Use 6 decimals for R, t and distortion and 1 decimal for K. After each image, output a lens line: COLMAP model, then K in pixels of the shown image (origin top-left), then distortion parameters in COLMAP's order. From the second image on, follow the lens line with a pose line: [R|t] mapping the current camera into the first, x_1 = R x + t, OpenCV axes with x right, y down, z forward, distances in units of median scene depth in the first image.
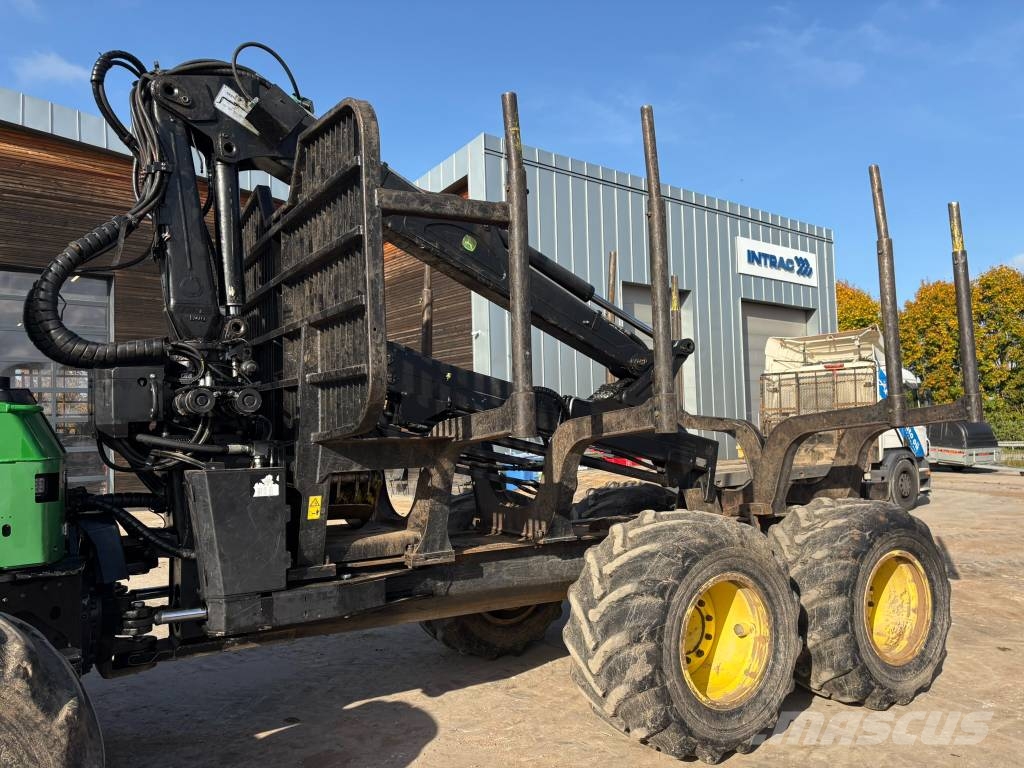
lens RADIAL K [[760.9, 0, 512.0], [0, 760.9, 384.0], [0, 0, 1]] dist [0.035857, -0.007246]
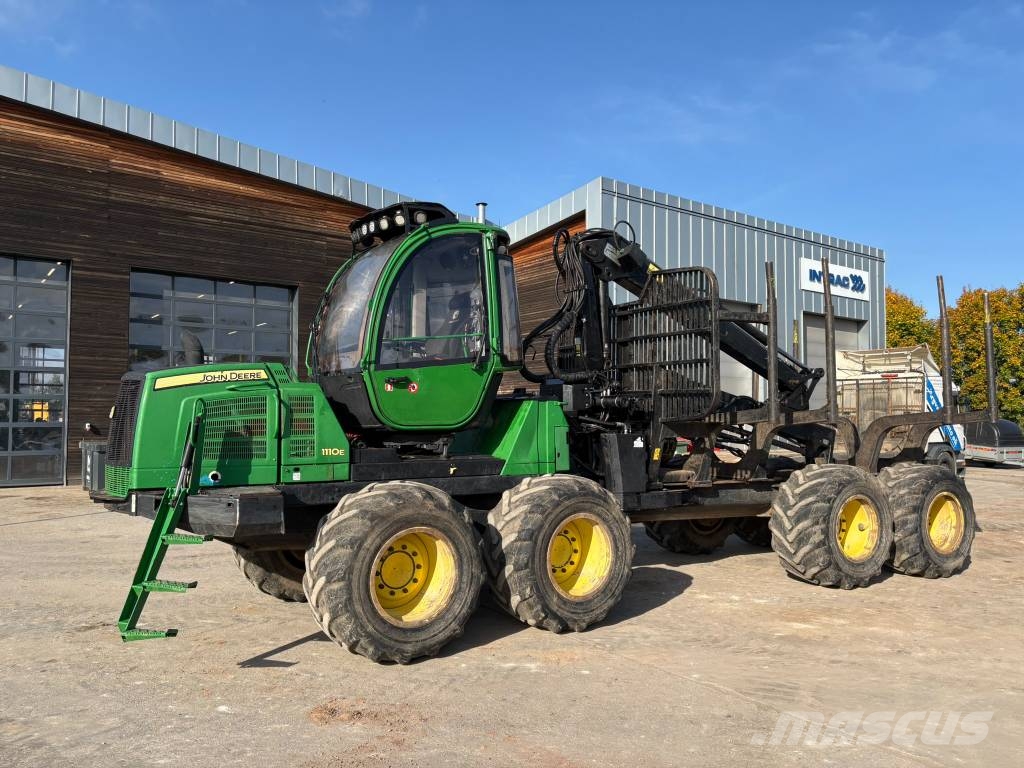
lens RADIAL K [[760.9, 0, 512.0], [0, 760.9, 384.0], [0, 0, 1]] dist [0.035857, -0.007246]
pose [[0.998967, 0.026898, -0.036629, -0.381855], [-0.026385, 0.999548, 0.014421, -0.030627], [0.037000, -0.013439, 0.999225, -0.701723]]
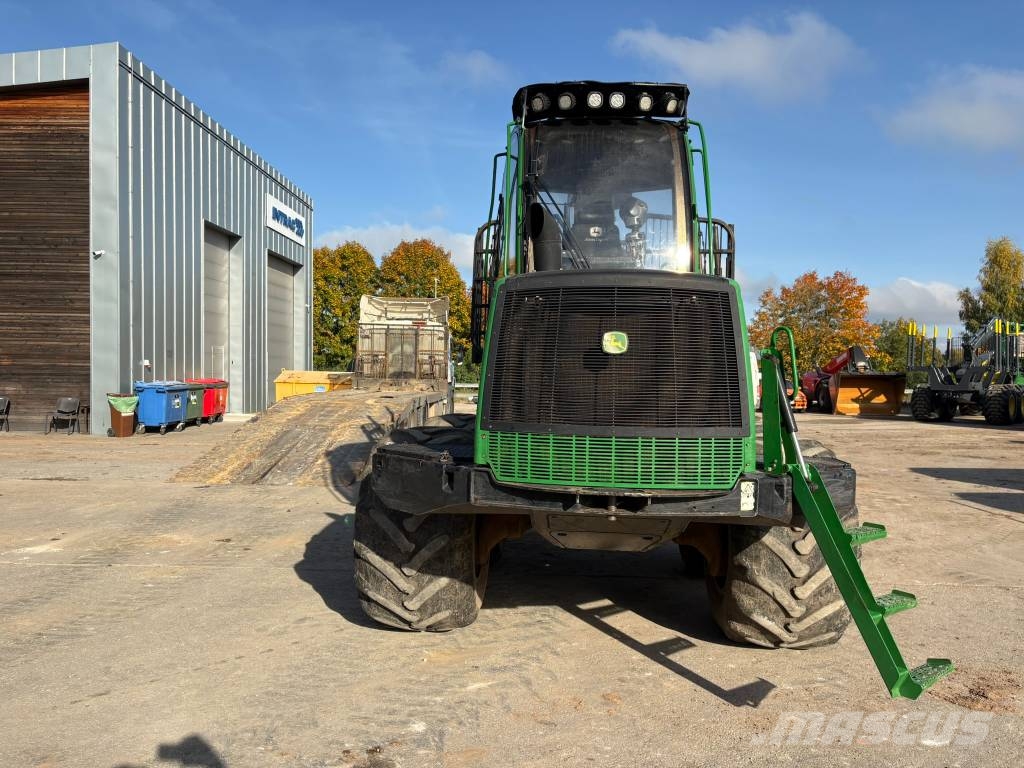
lens RADIAL K [[760.9, 0, 512.0], [0, 760.9, 384.0], [0, 0, 1]] dist [0.035857, -0.007246]
pose [[0.634918, 0.019425, 0.772335, -1.378016], [-0.080468, 0.995909, 0.041103, 0.041995], [-0.768377, -0.088246, 0.633884, -0.037266]]
